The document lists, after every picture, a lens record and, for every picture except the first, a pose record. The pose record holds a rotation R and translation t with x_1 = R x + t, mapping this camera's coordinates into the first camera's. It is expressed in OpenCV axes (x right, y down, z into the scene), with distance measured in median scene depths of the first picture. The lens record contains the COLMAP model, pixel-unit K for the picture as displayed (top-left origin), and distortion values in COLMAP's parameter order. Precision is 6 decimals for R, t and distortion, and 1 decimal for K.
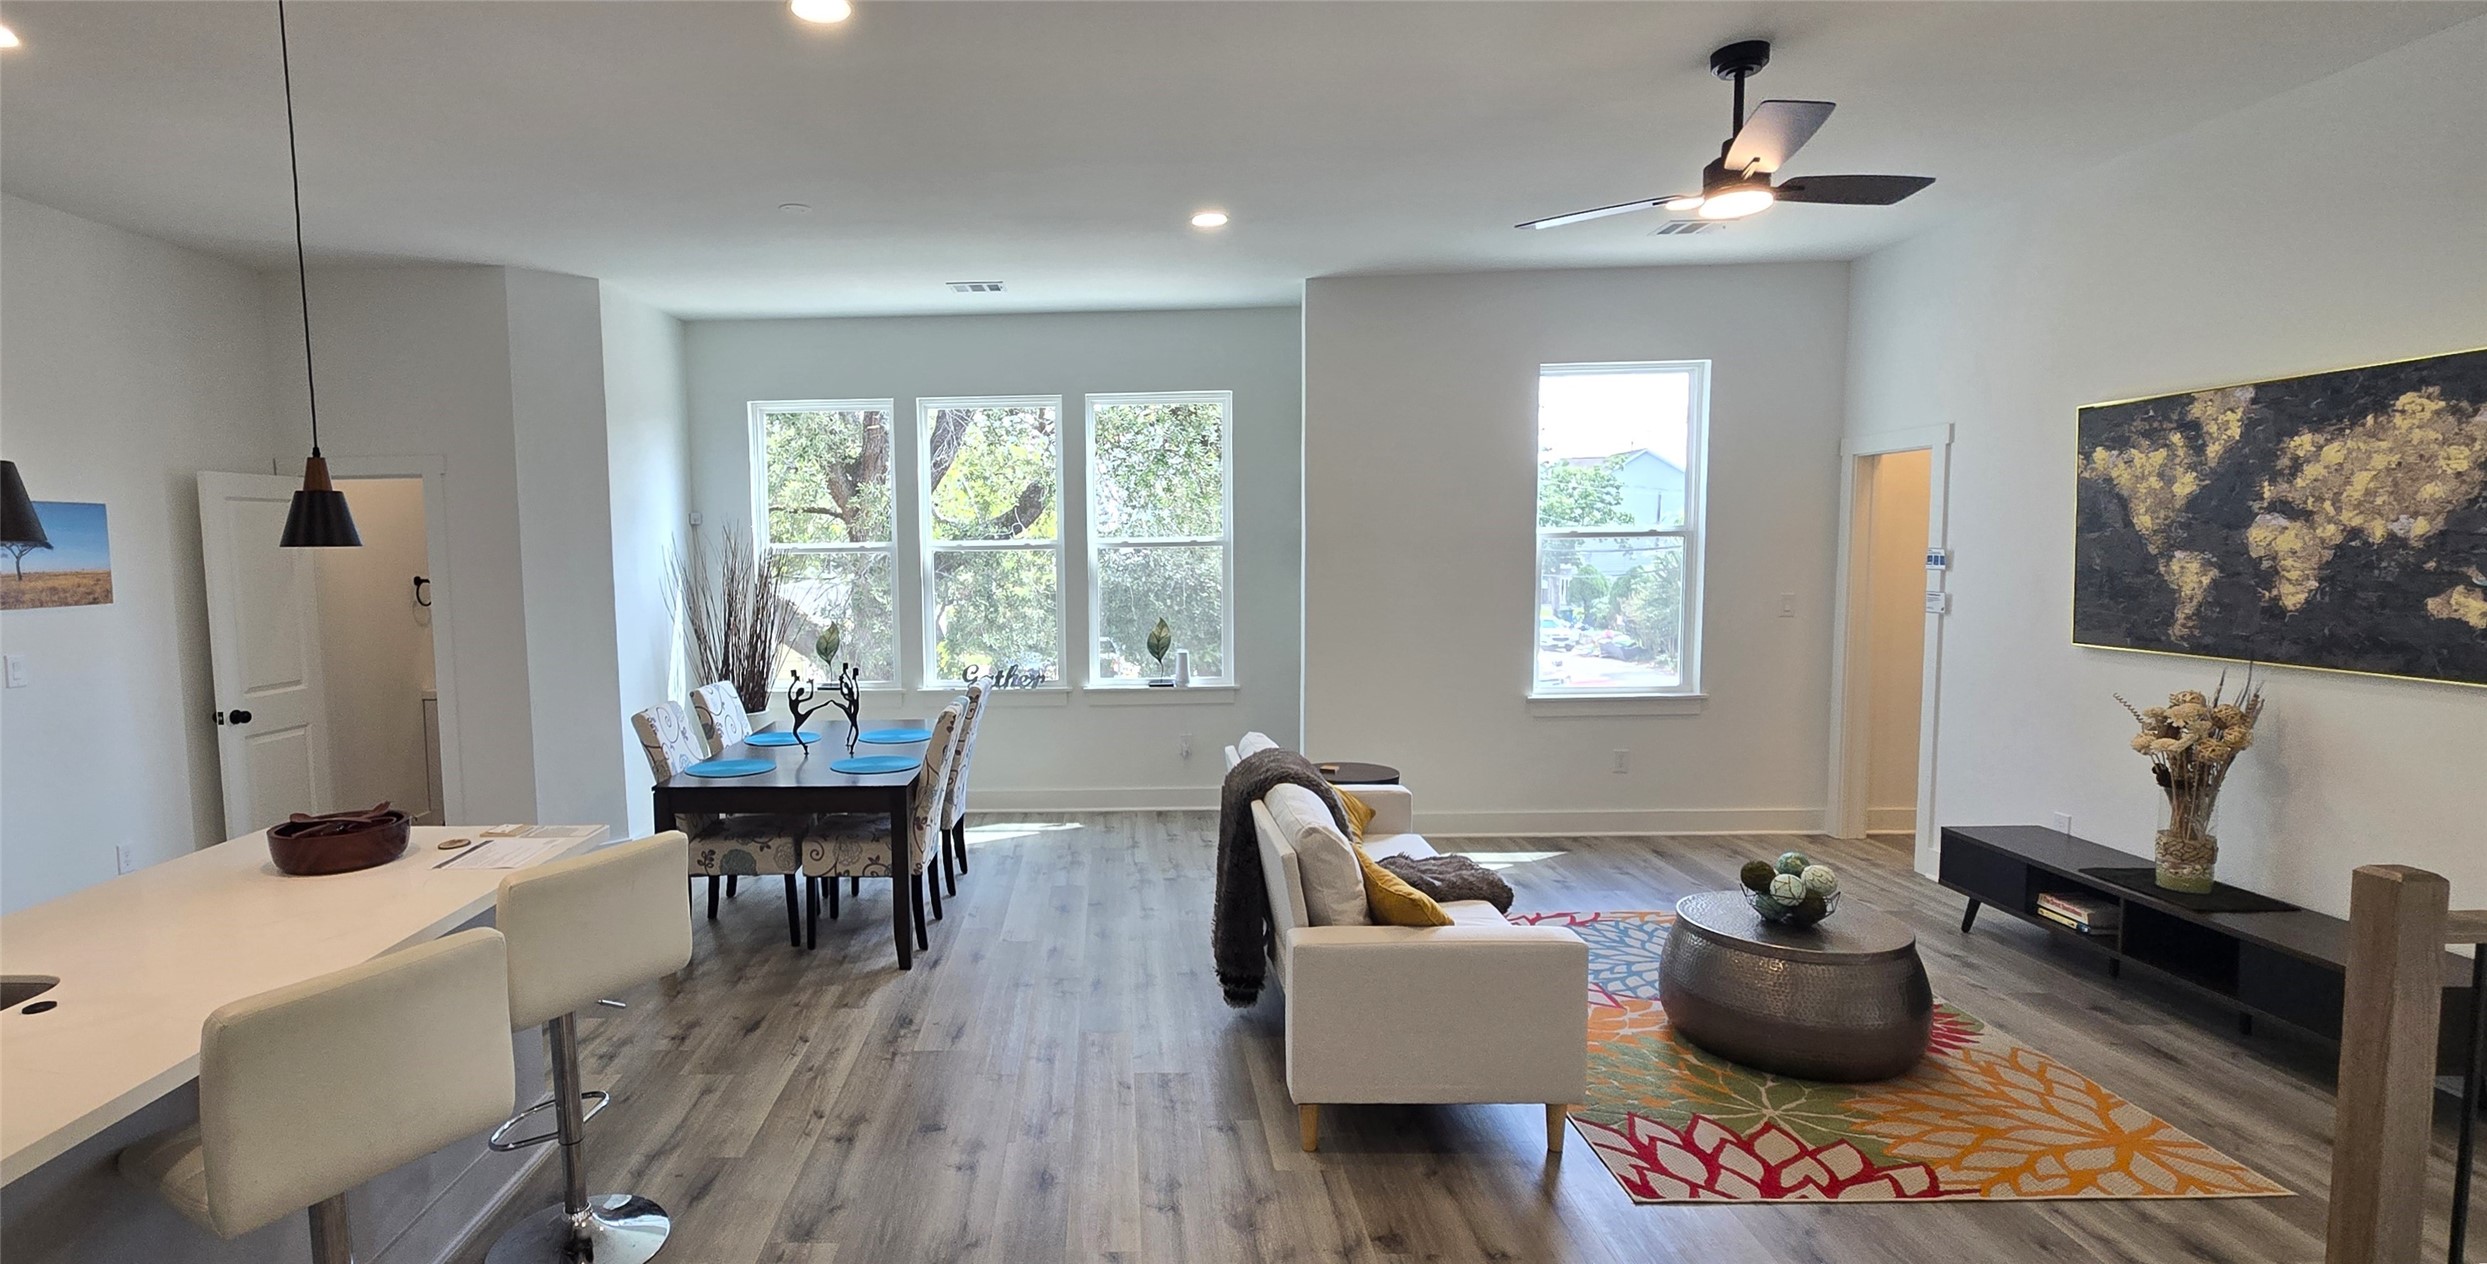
lens RADIAL K [[1208.0, 0, 1243.1], [0, 1208.0, 641.5], [0, 0, 1]] dist [0.000155, 0.000024]
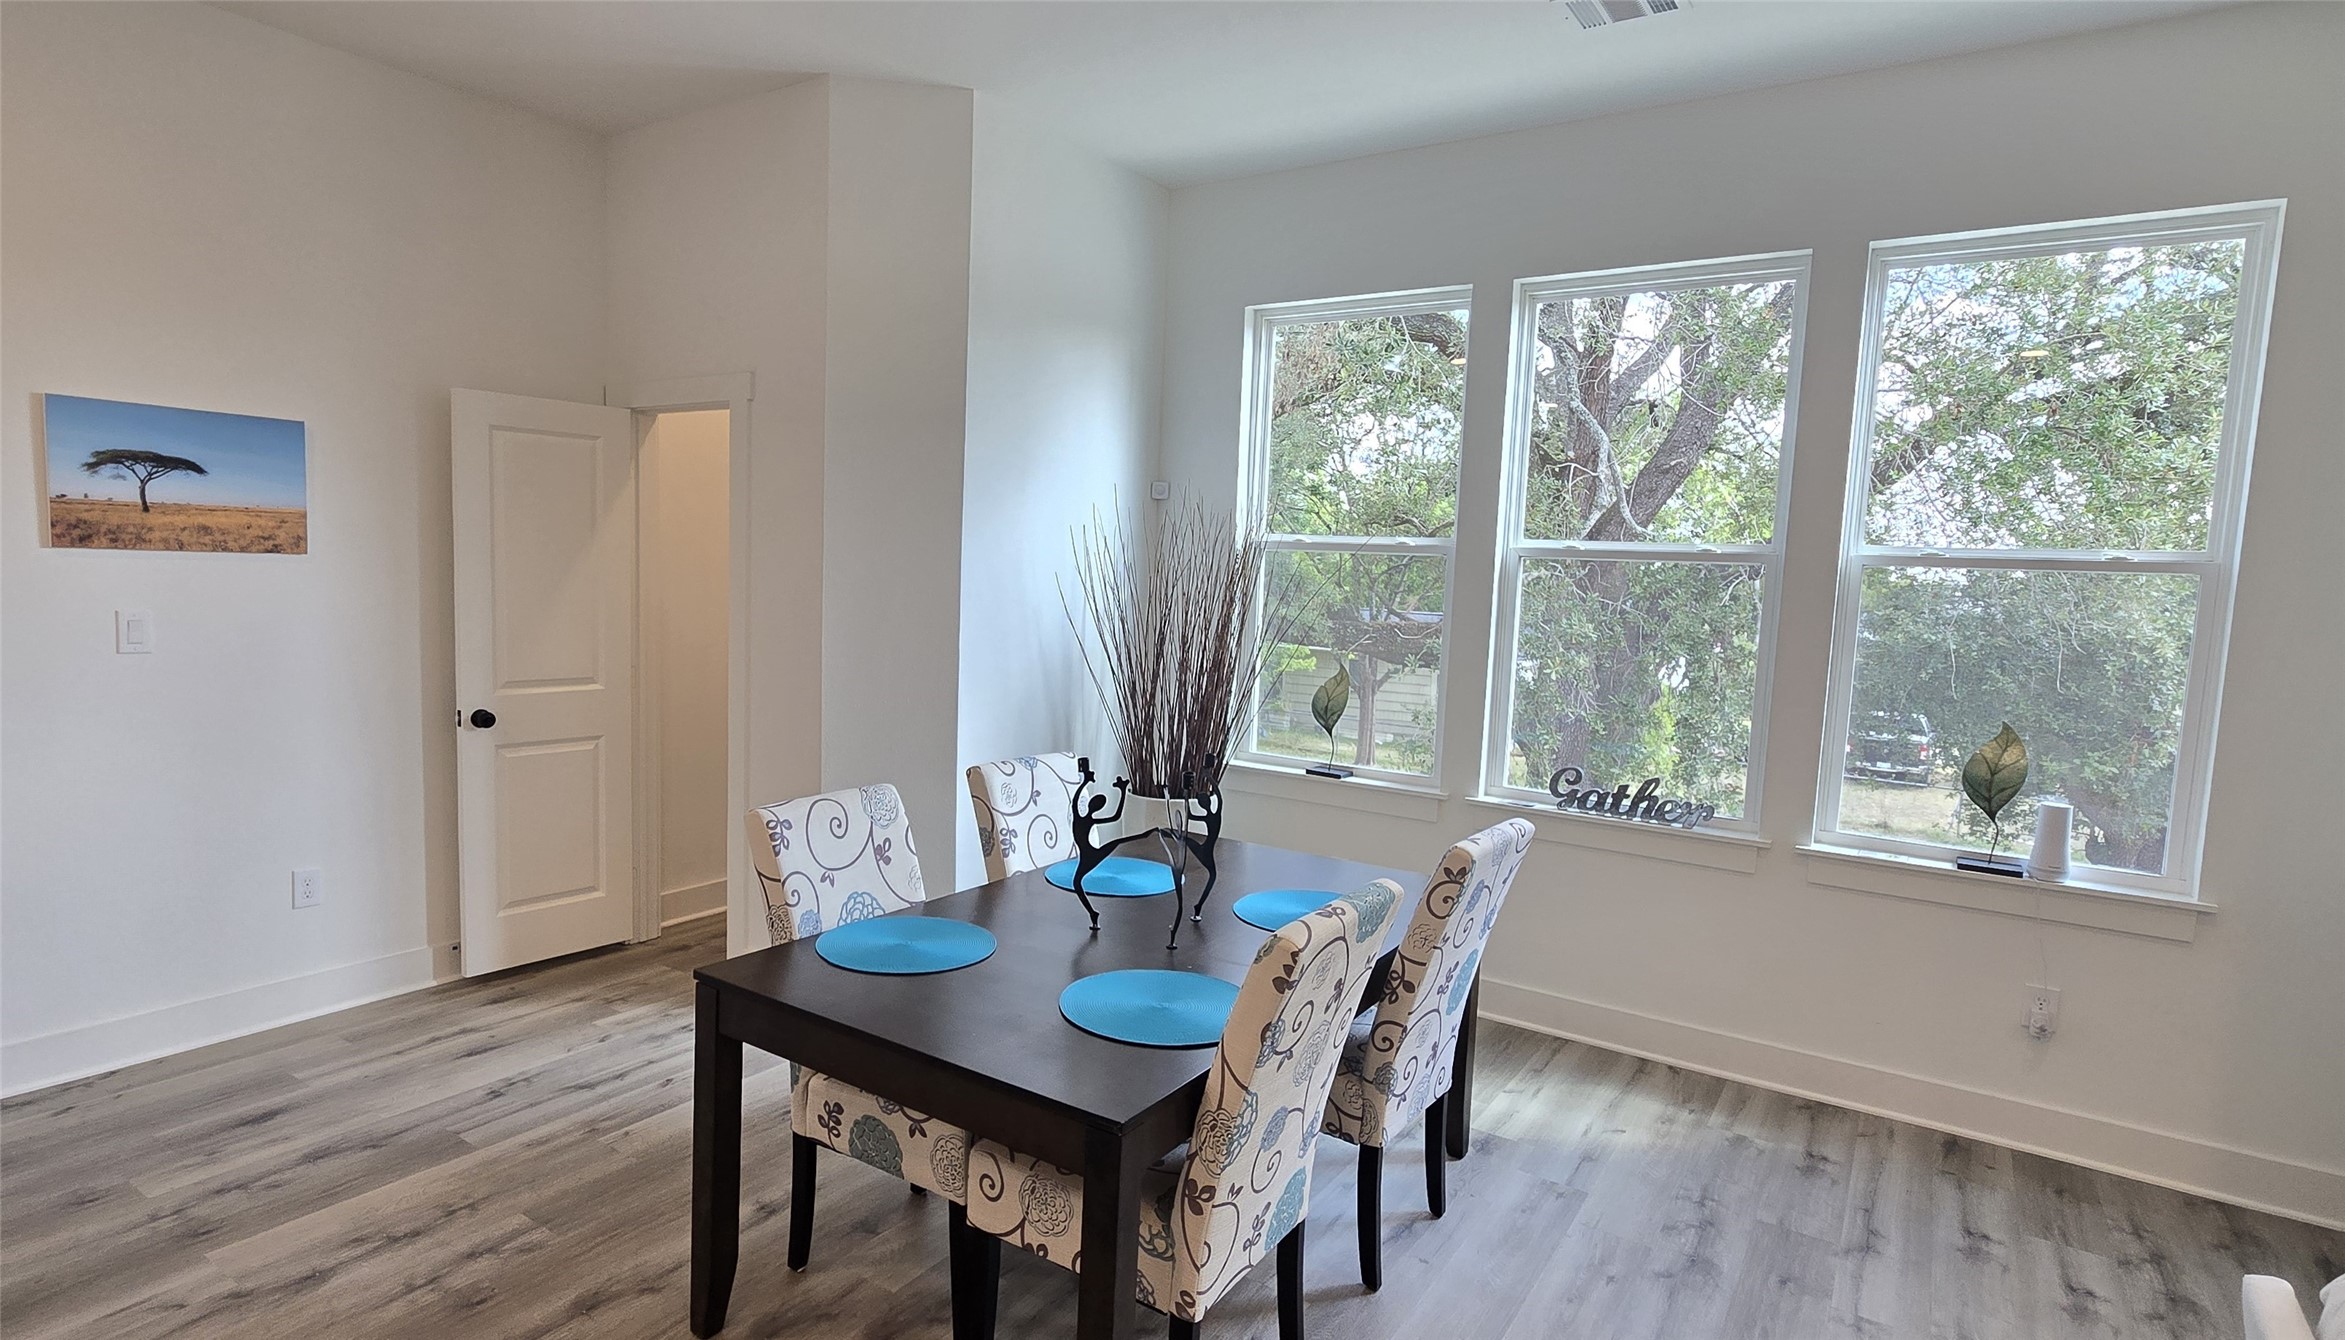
lens RADIAL K [[1139.2, 0, 1173.6], [0, 1139.2, 668.4], [0, 0, 1]] dist [0.006520, 0.000641]
pose [[0.762357, 0.098029, -0.639689, -0.070450], [-0.101849, 0.994317, 0.030994, -0.046360], [0.639091, 0.041523, 0.768009, 0.977143]]
